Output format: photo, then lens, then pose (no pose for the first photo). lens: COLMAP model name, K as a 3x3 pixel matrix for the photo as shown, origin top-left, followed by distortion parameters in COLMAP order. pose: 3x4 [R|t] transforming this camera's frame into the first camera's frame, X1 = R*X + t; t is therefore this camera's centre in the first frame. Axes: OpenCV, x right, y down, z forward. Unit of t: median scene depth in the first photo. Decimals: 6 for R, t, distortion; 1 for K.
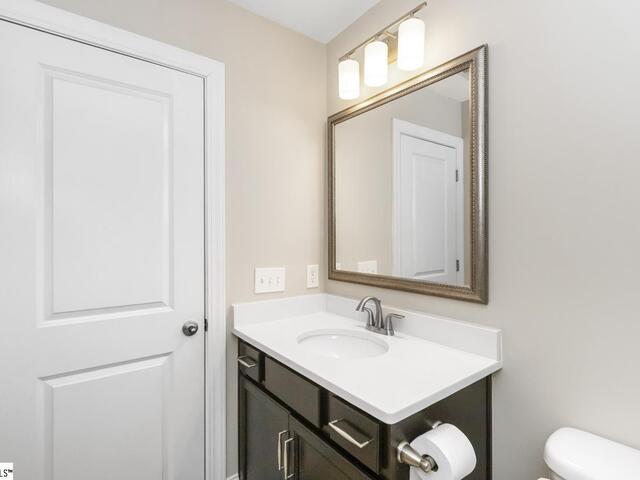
lens RADIAL K [[330.4, 0, 311.0], [0, 330.4, 235.9], [0, 0, 1]] dist [-0.000716, -0.000217]
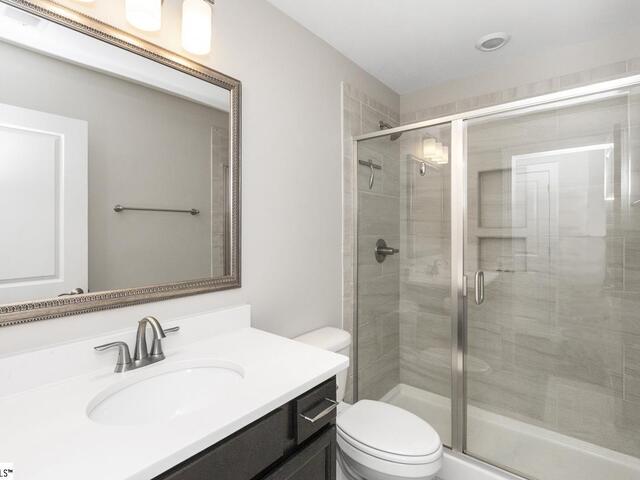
lens RADIAL K [[330.4, 0, 311.0], [0, 330.4, 235.9], [0, 0, 1]] dist [-0.000716, -0.000217]
pose [[-0.231938, -0.008892, 0.972690, -0.706013], [0.005626, 0.999929, 0.010482, -0.001140], [-0.972714, 0.007904, -0.231872, 0.954724]]
